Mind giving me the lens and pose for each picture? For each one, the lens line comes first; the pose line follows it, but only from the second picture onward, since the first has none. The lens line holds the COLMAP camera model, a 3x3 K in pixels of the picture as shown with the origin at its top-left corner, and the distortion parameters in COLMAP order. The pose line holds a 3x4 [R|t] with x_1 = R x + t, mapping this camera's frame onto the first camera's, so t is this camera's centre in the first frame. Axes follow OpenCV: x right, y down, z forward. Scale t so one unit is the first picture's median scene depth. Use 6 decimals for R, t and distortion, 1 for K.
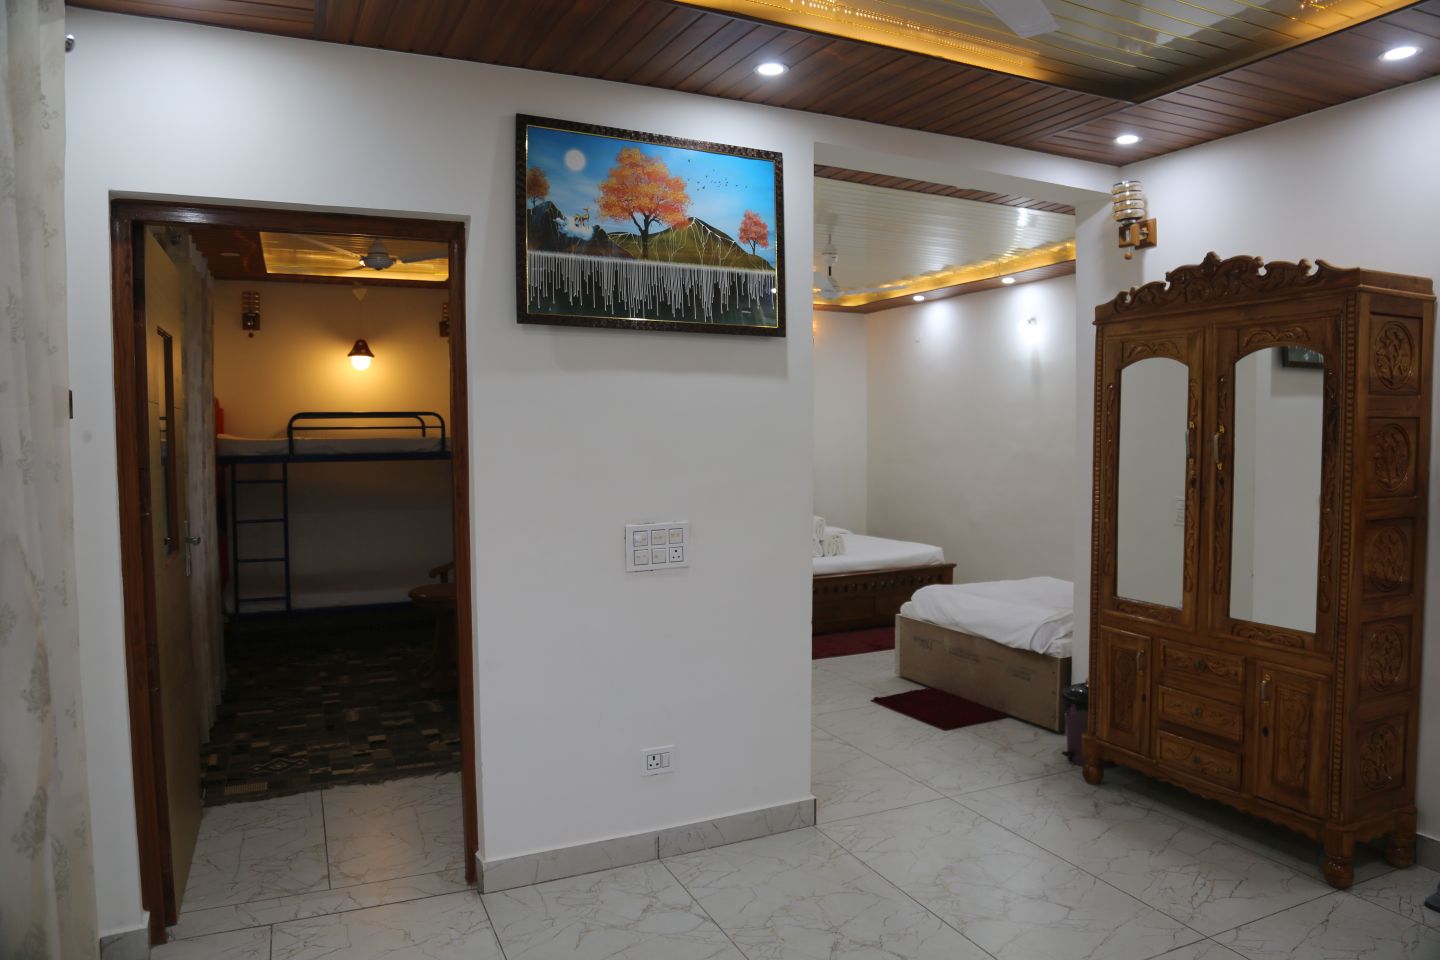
lens RADIAL K [[977.9, 0, 720.0], [0, 977.9, 480.0], [0, 0, 1]] dist [-0.116586, 0.059692]
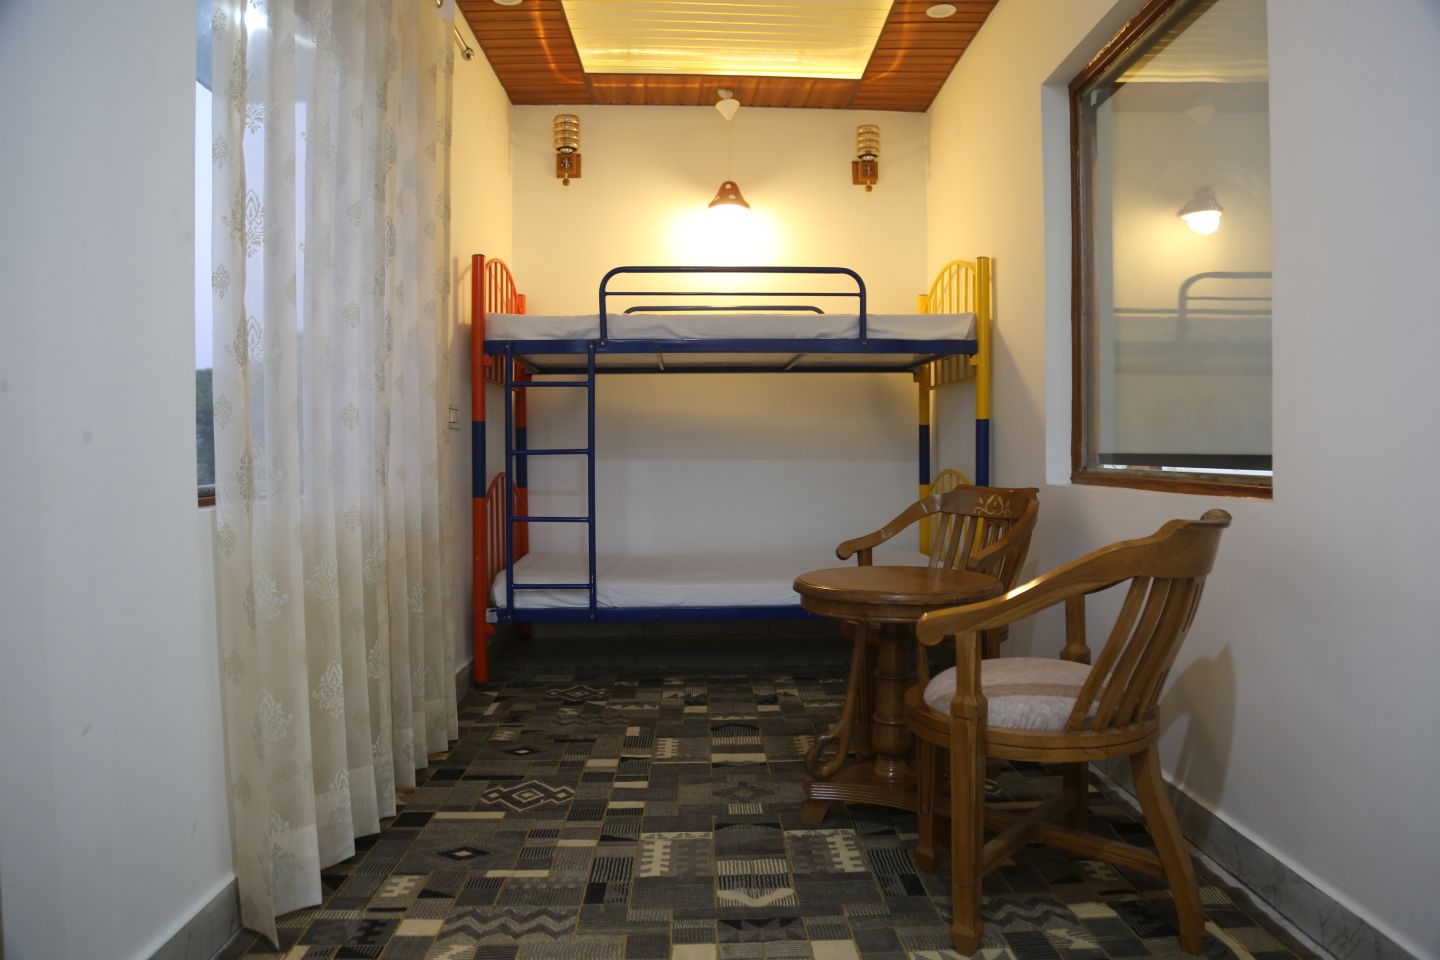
lens RADIAL K [[977.9, 0, 720.0], [0, 977.9, 480.0], [0, 0, 1]] dist [-0.116586, 0.059692]
pose [[0.922790, 0.012788, -0.385090, -0.180740], [-0.020381, 0.999670, -0.015640, 0.078024], [0.384763, 0.022281, 0.922746, 0.567735]]
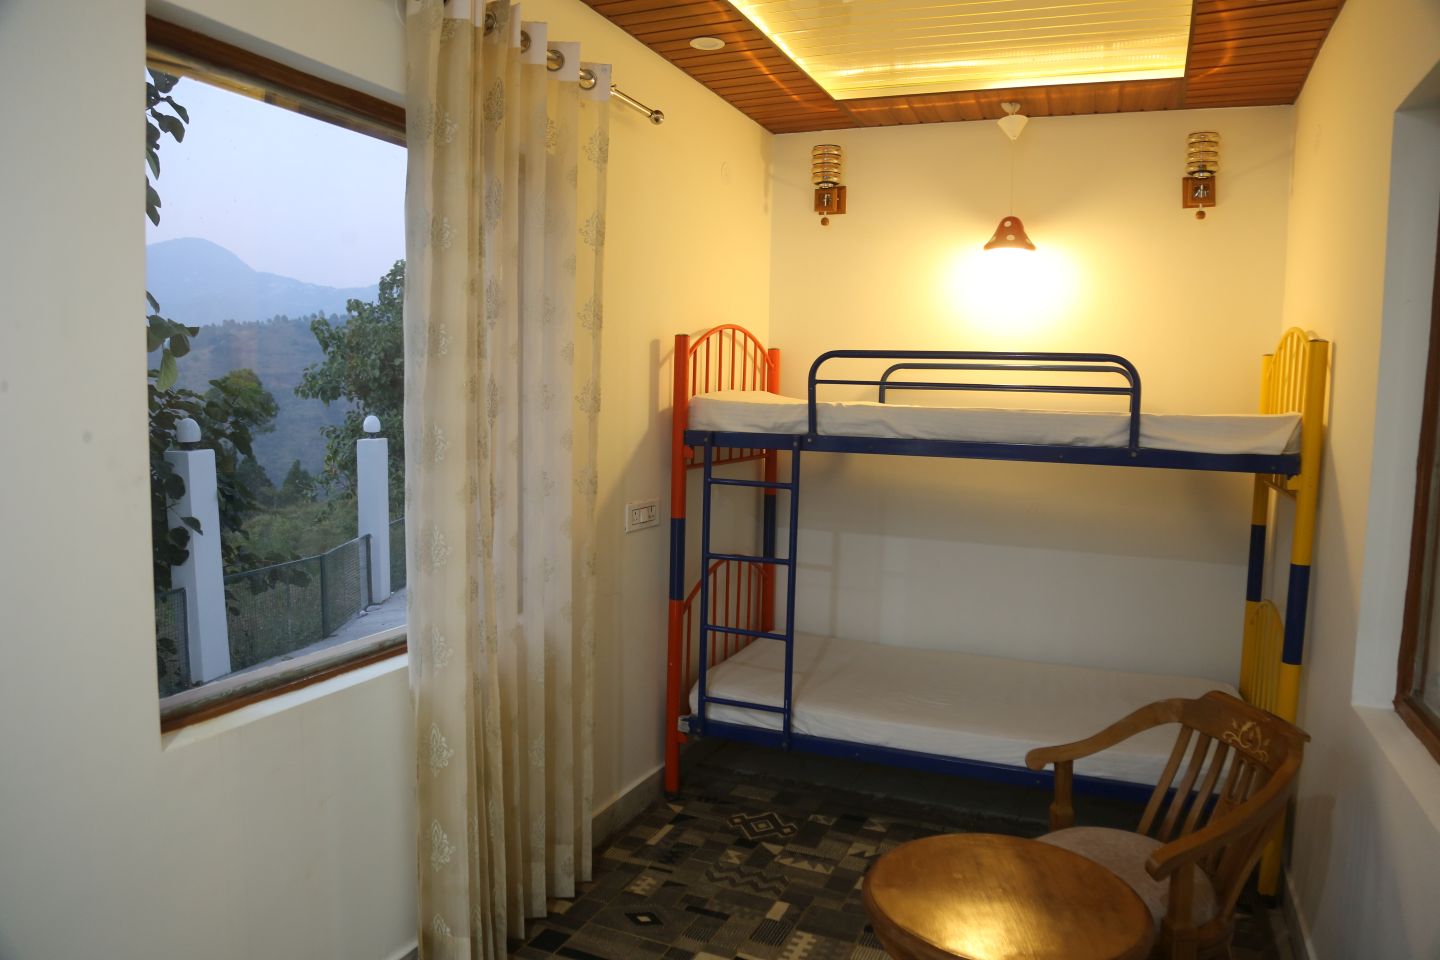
lens RADIAL K [[977.9, 0, 720.0], [0, 977.9, 480.0], [0, 0, 1]] dist [-0.116586, 0.059692]
pose [[0.671728, 0.091108, -0.735174, -0.119569], [-0.064342, 0.995833, 0.064621, -0.038643], [0.737998, 0.003895, 0.674792, 0.726935]]
